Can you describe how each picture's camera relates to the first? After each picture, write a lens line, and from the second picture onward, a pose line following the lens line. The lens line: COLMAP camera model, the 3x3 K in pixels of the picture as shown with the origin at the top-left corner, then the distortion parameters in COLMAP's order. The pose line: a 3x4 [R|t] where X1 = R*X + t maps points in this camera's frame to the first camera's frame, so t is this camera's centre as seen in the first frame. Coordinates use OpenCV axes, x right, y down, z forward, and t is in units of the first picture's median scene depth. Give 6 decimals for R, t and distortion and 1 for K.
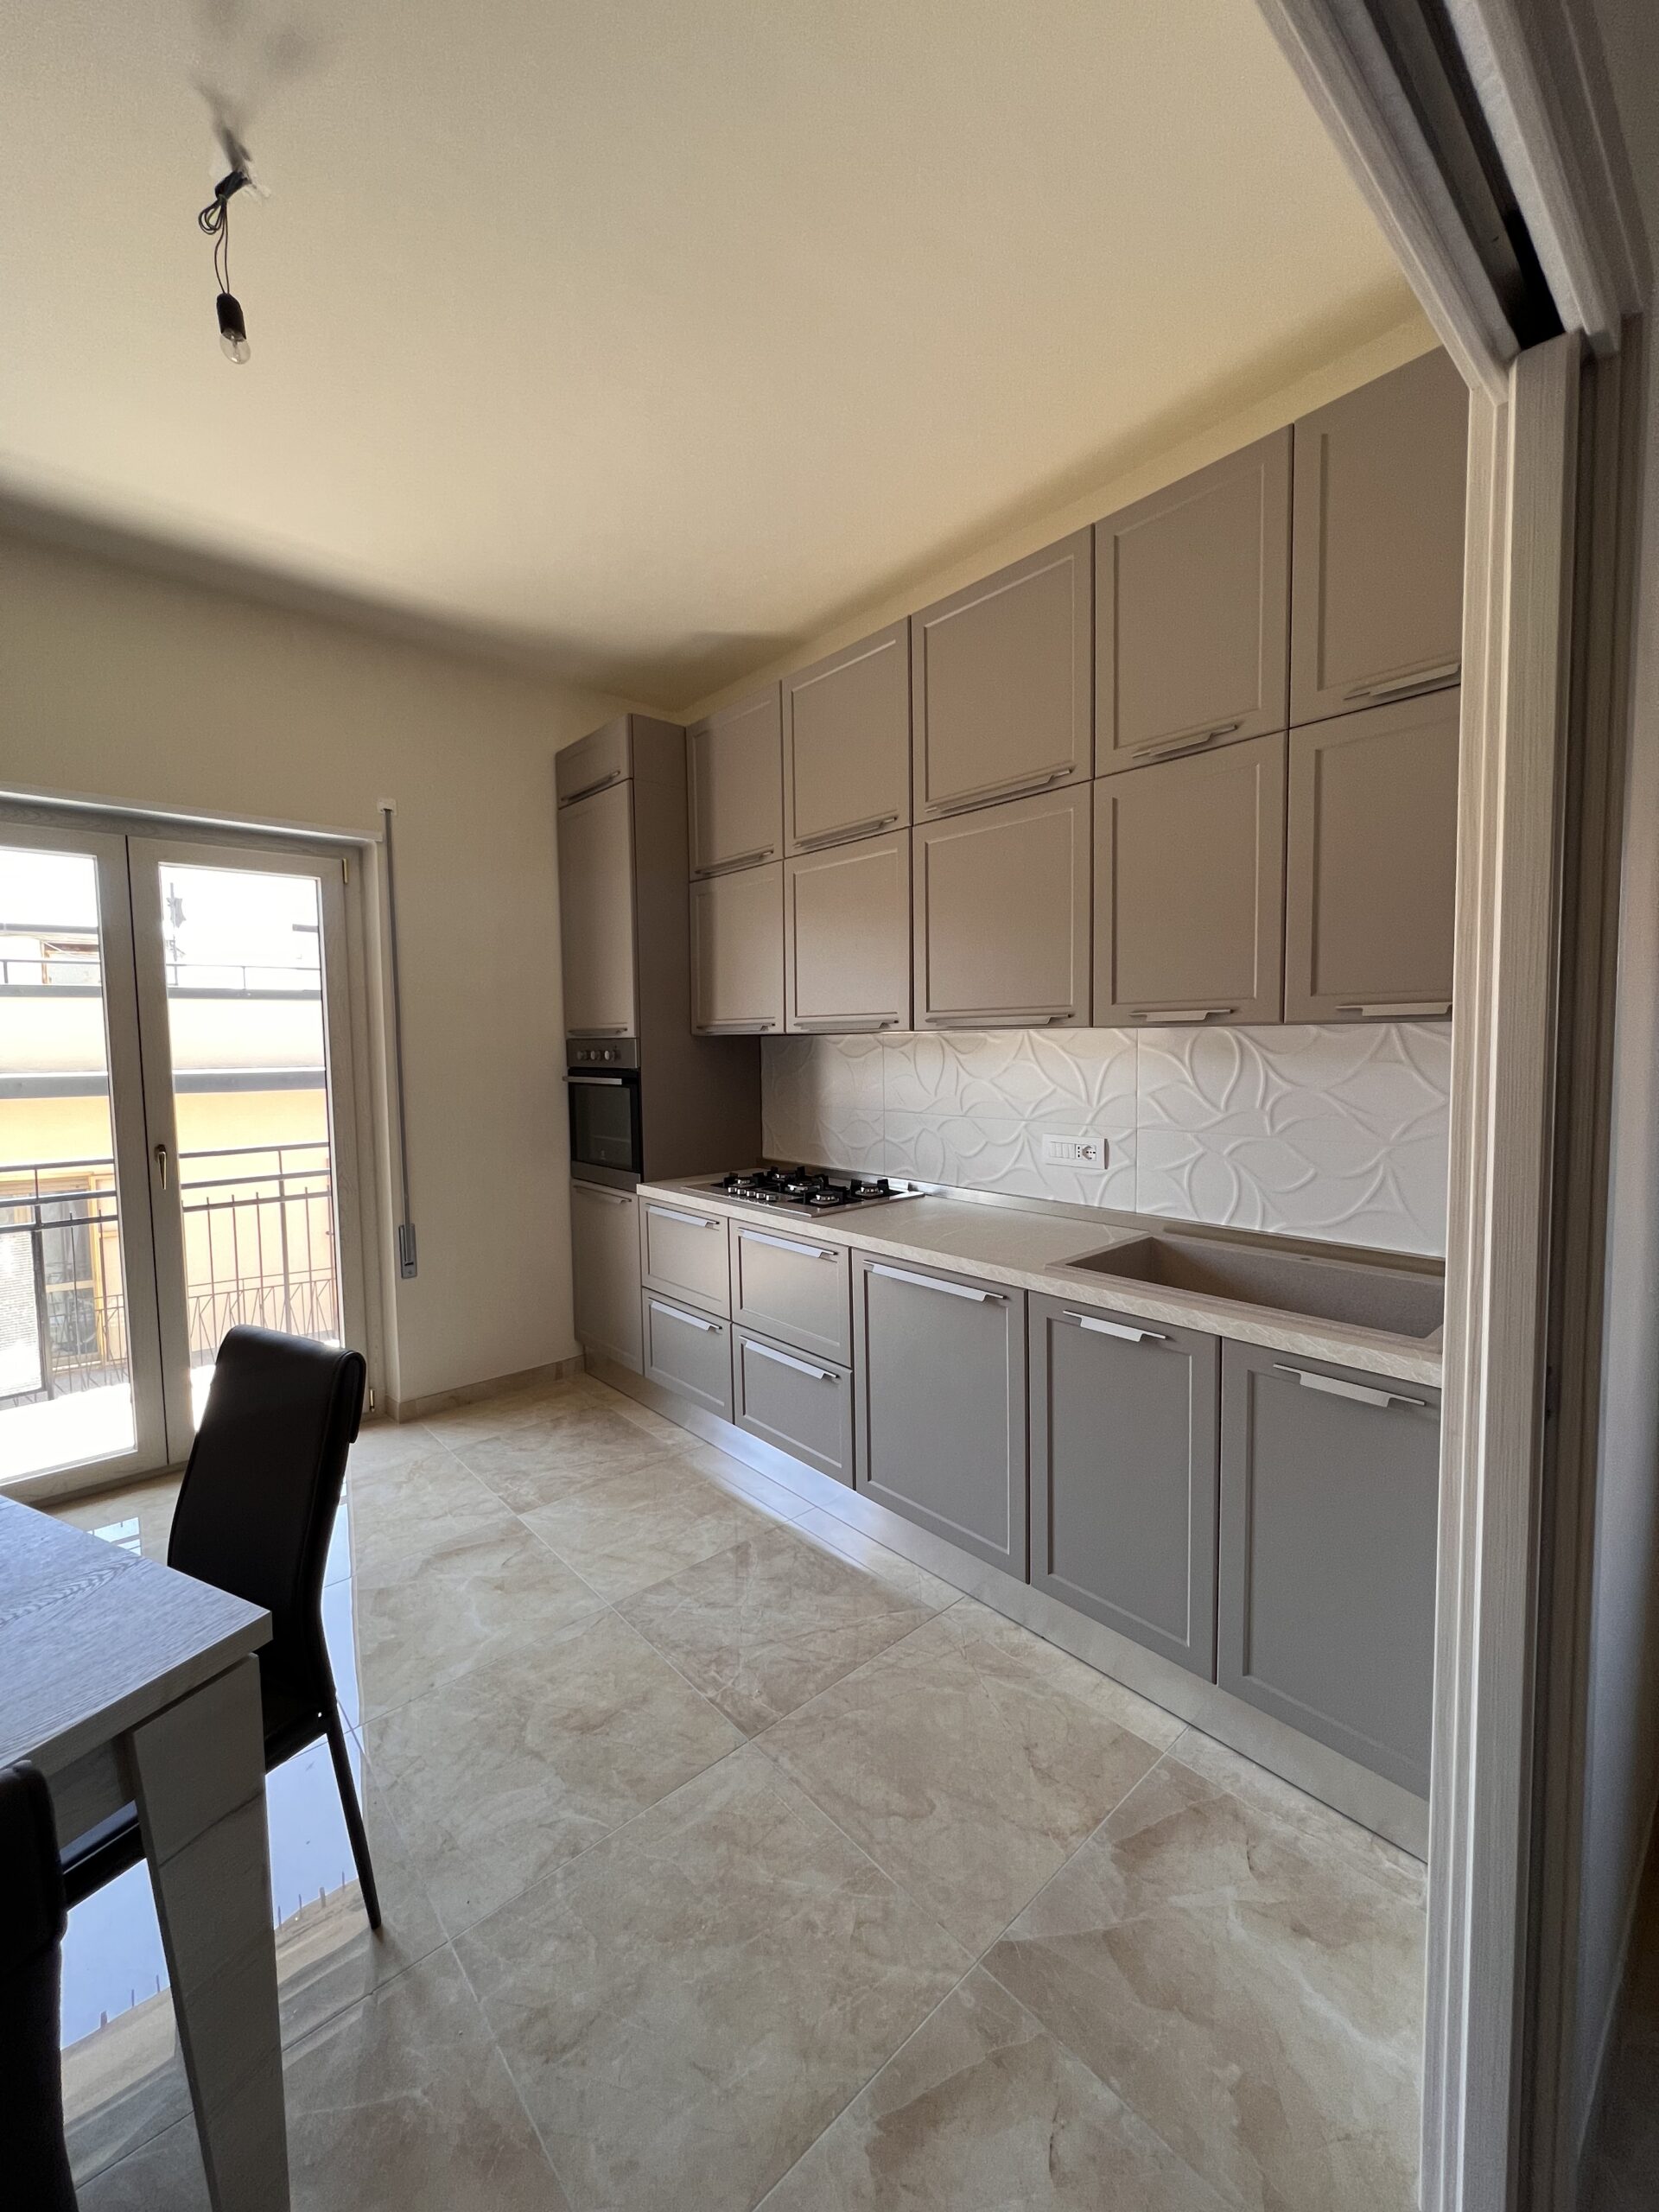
lens RADIAL K [[886.8, 0, 835.2], [0, 886.8, 1098.8], [0, 0, 1]] dist [-0.004047, 0.000998]
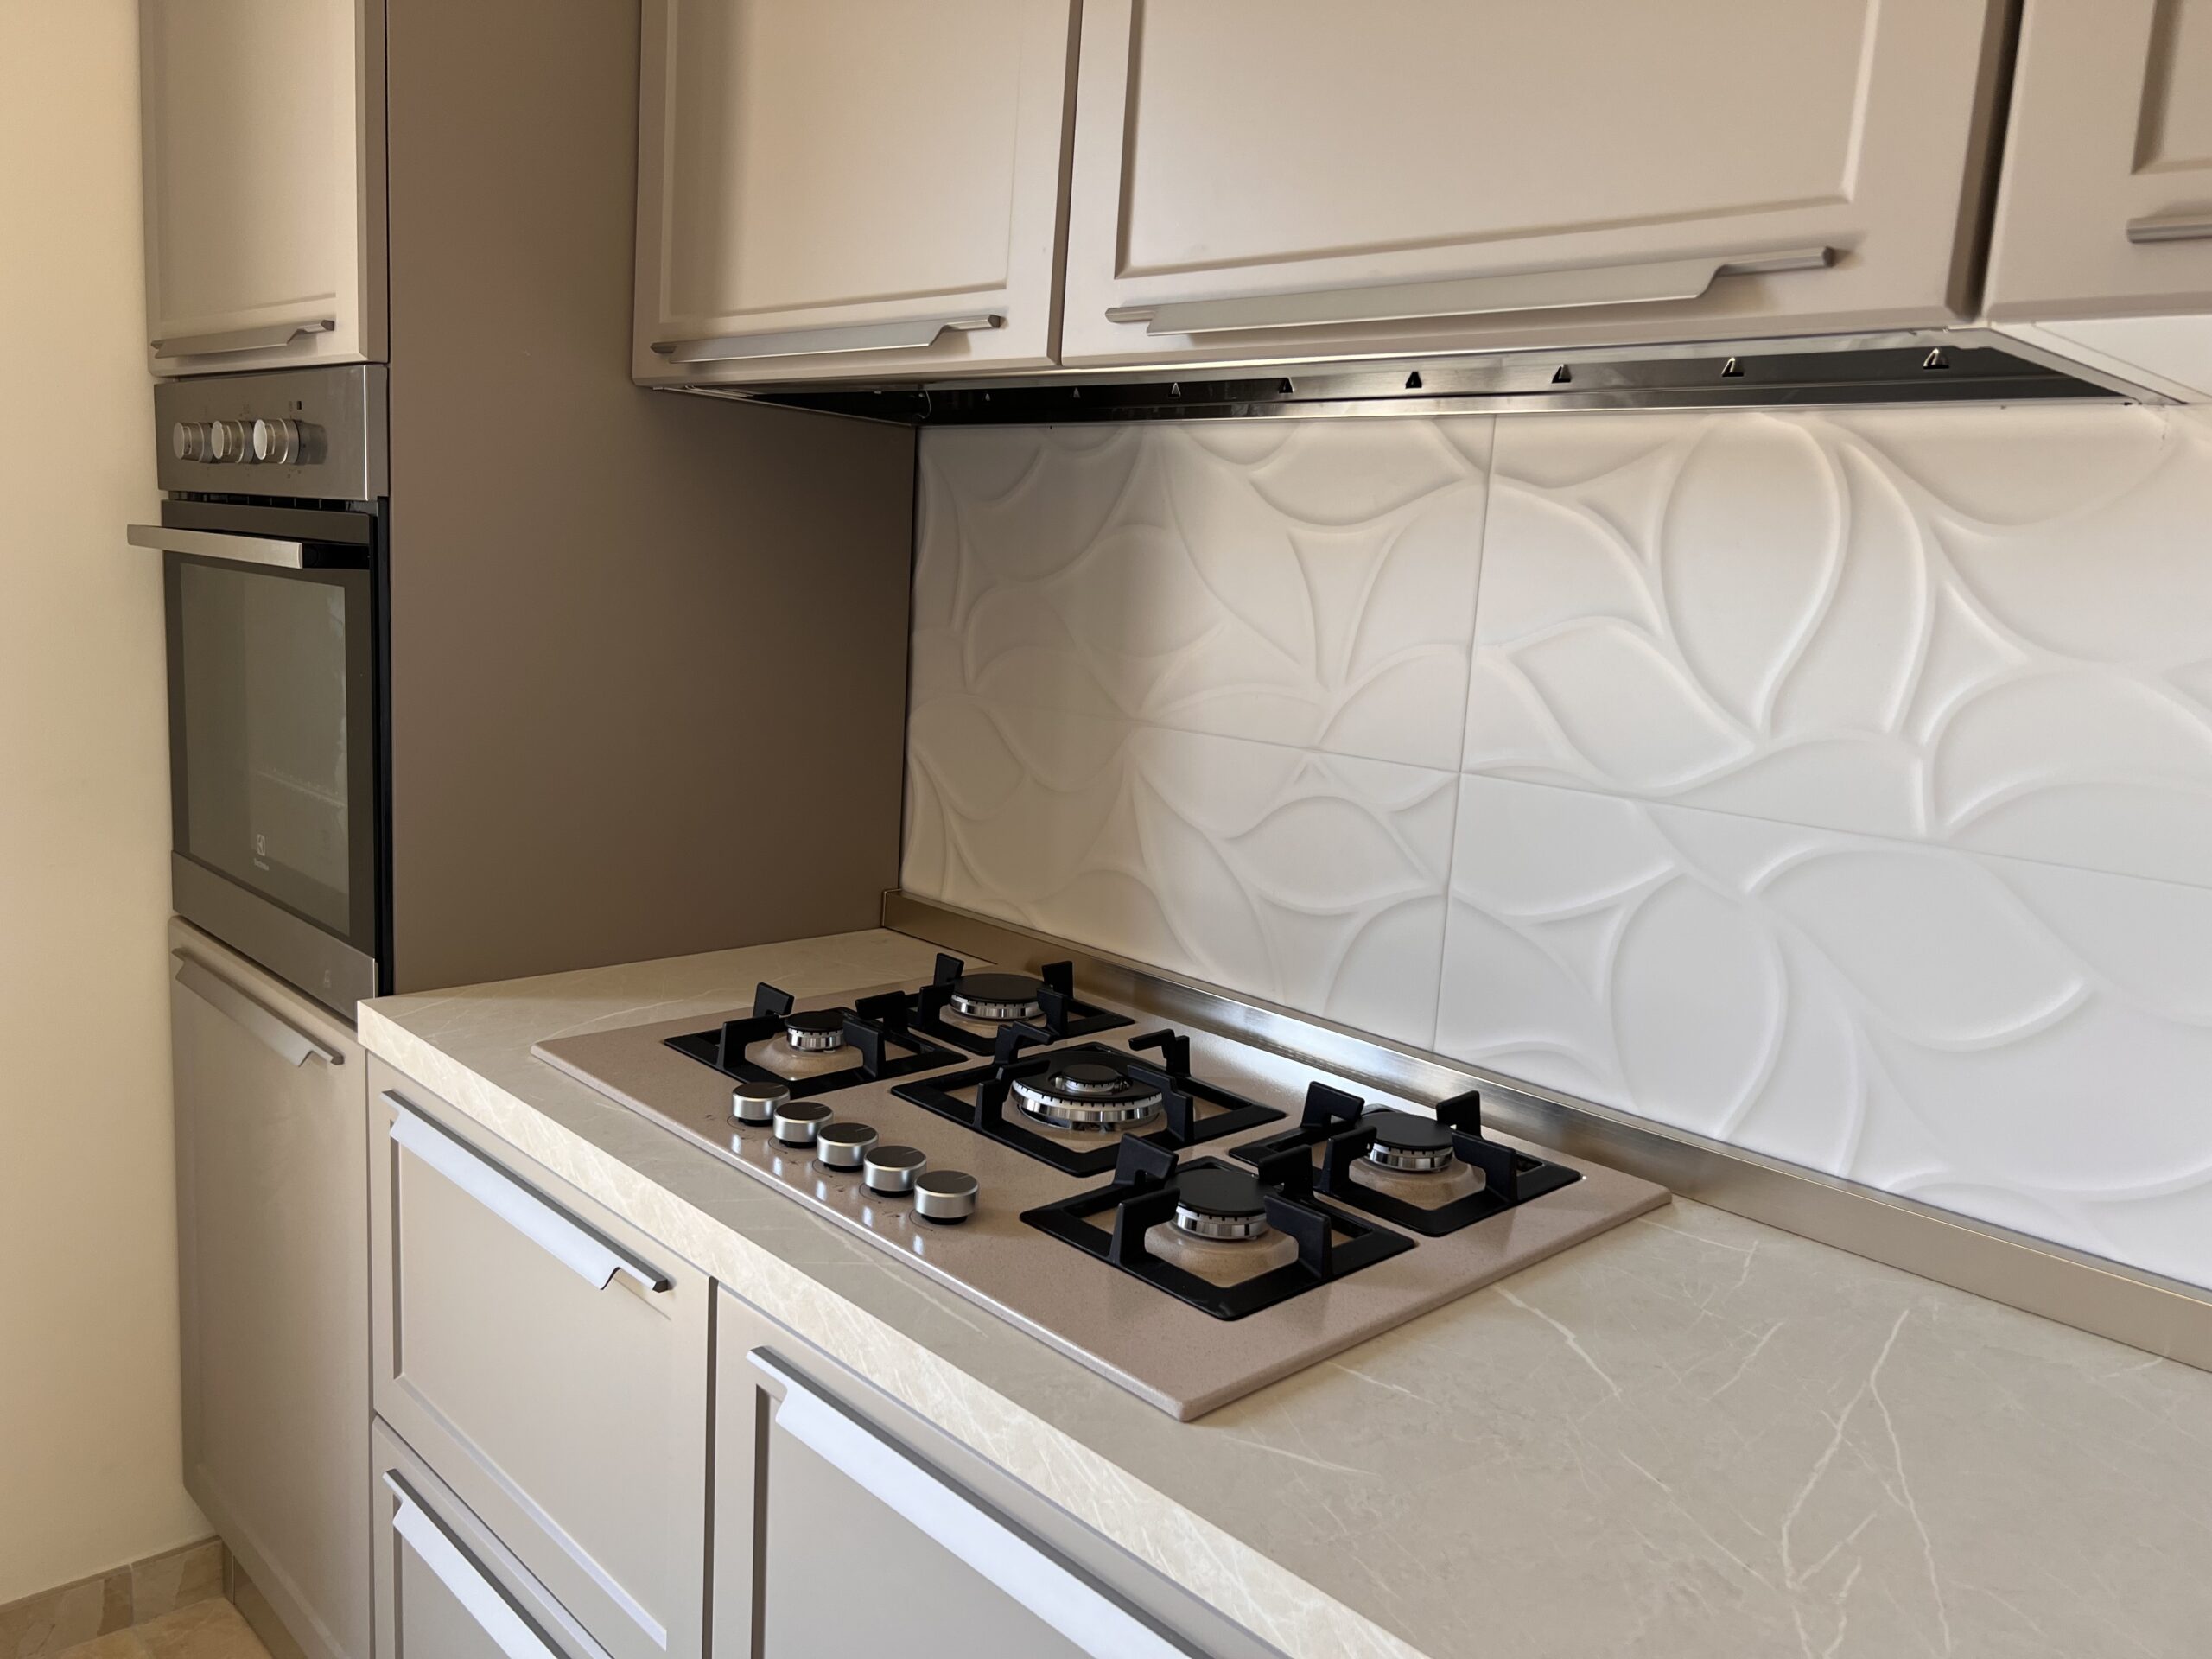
lens RADIAL K [[1675.4, 0, 1097.1], [0, 1675.4, 833.8], [0, 0, 1]] dist [0.048061, -0.056142]
pose [[0.996889, 0.066783, 0.041868, -0.067882], [-0.070666, 0.992536, 0.099392, -0.007756], [-0.034917, -0.102041, 0.994167, 0.743367]]
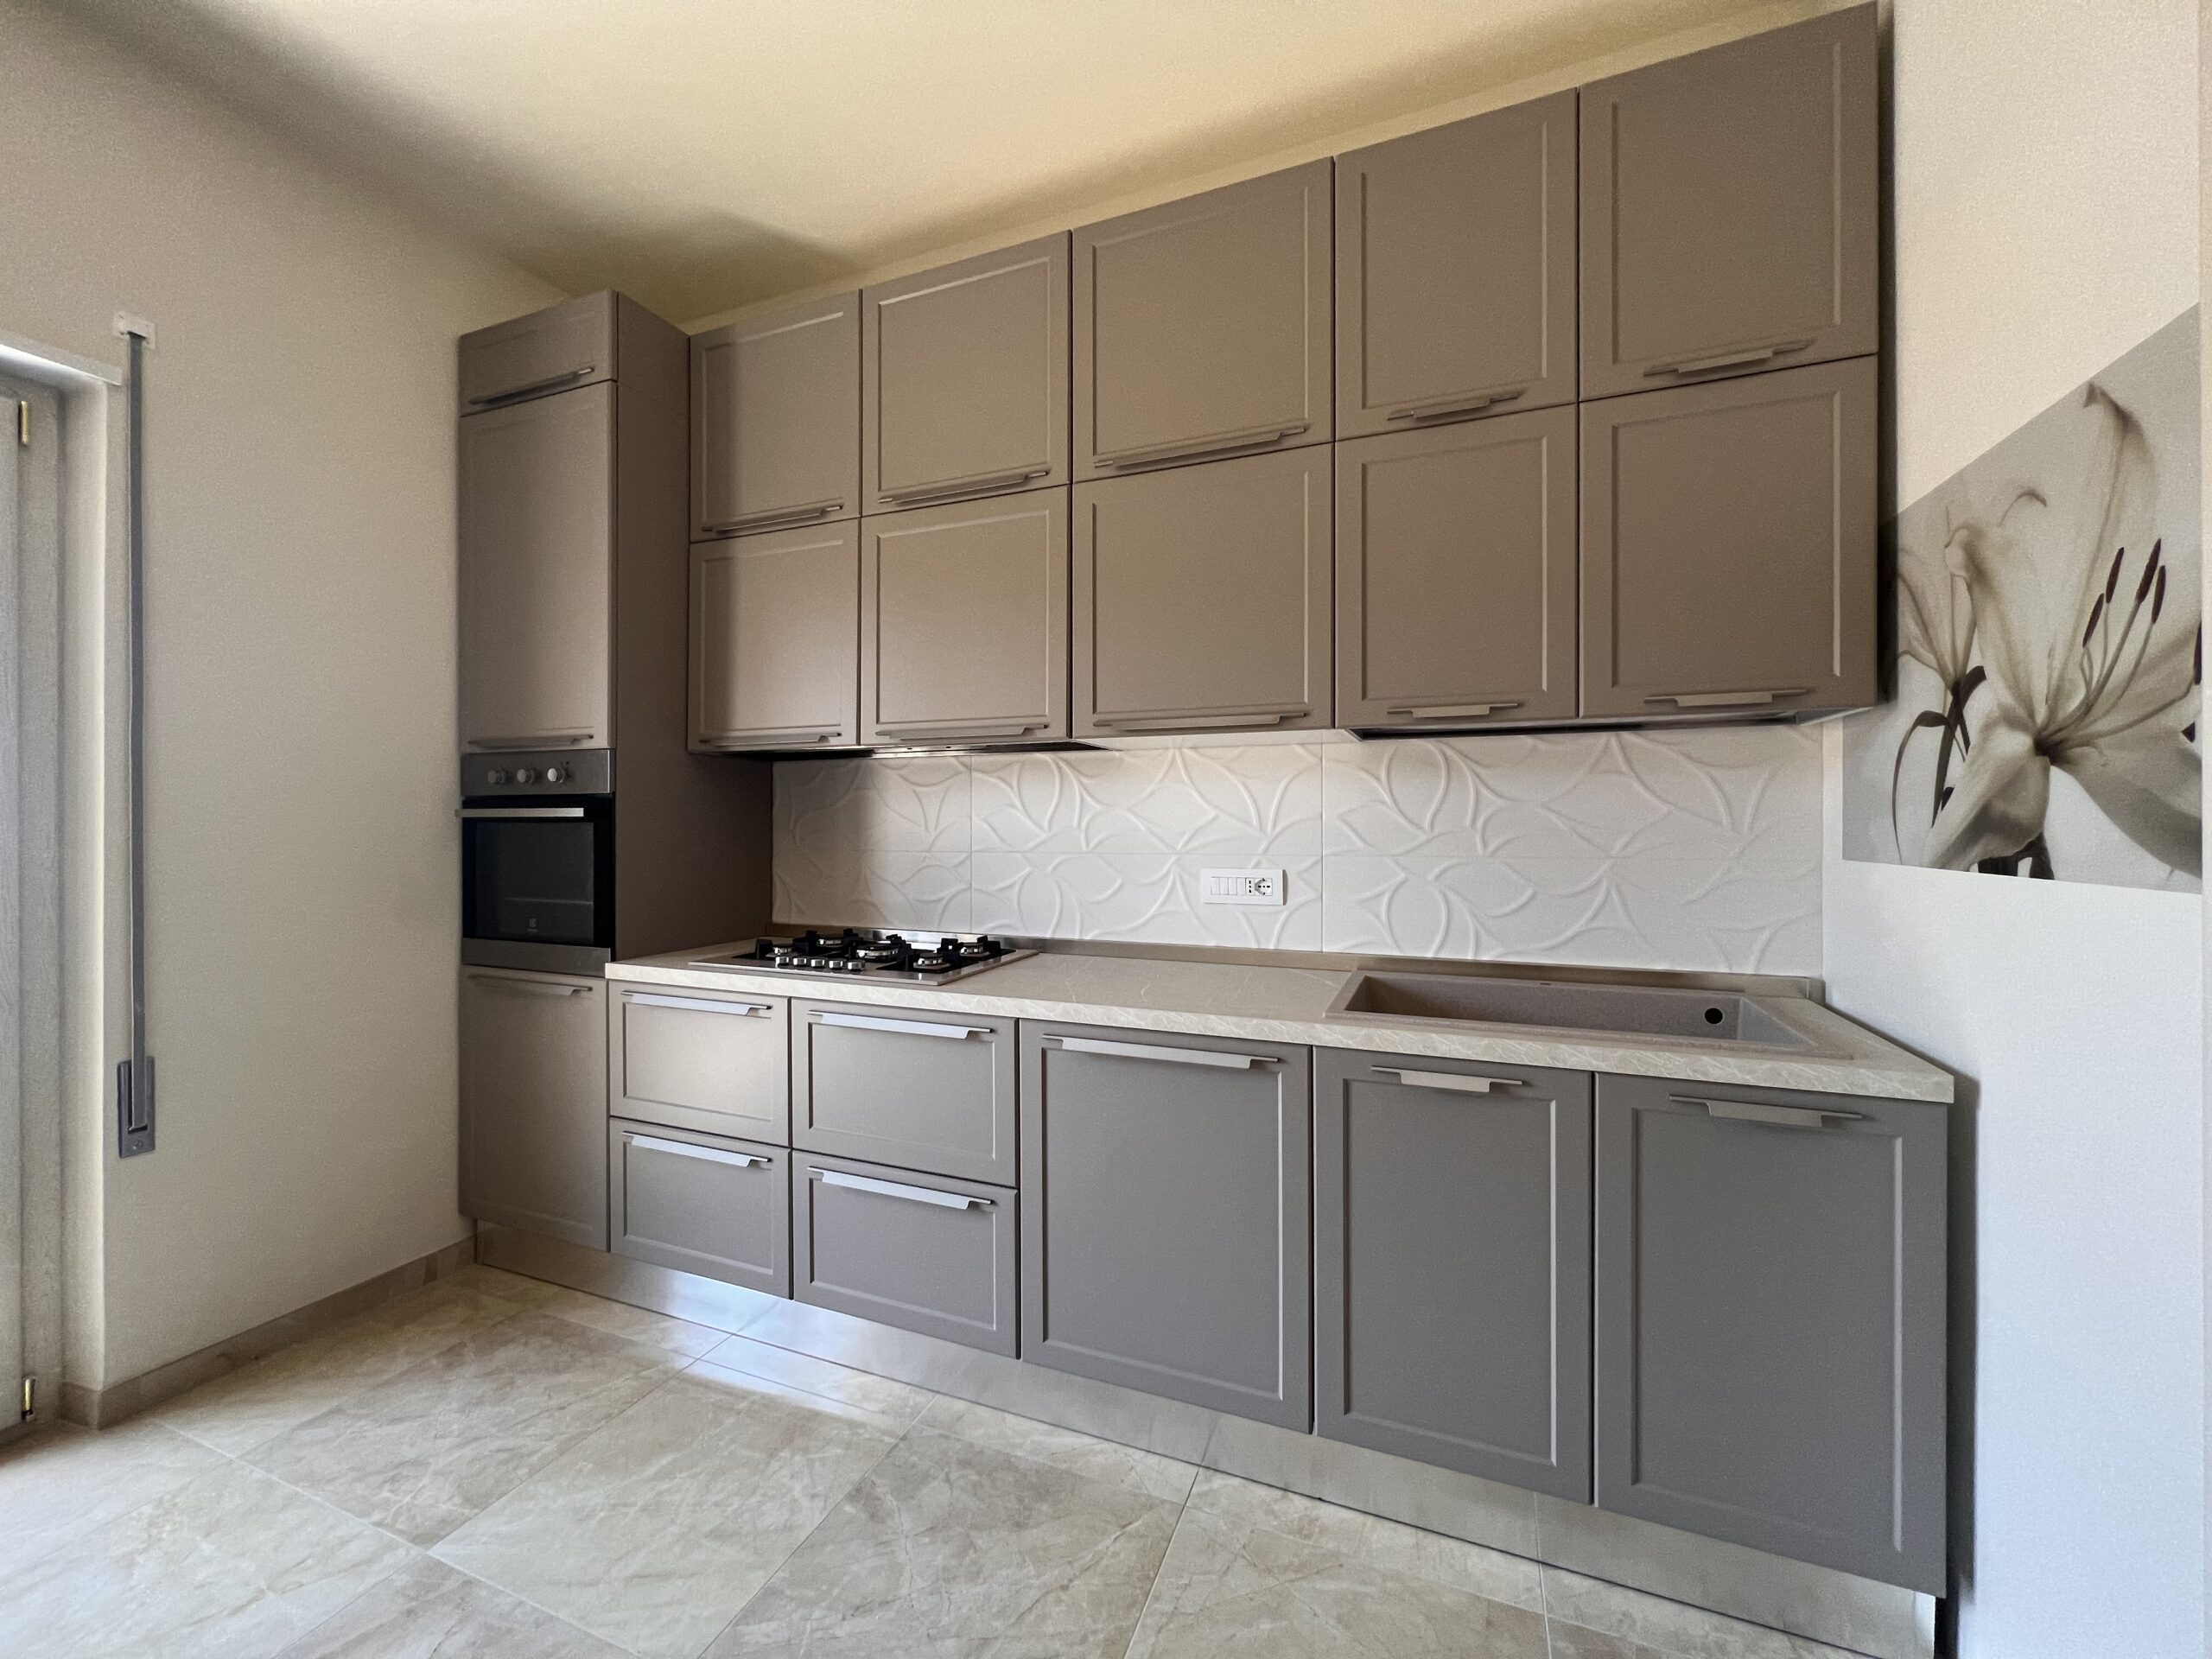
lens RADIAL K [[886.8, 0, 1098.3], [0, 886.8, 823.1], [0, 0, 1]] dist [-0.004047, 0.000998]
pose [[0.899718, 0.013080, 0.436275, -0.244628], [0.017038, 0.997737, -0.065050, 0.053597], [-0.436139, 0.065959, 0.897459, 0.296403]]
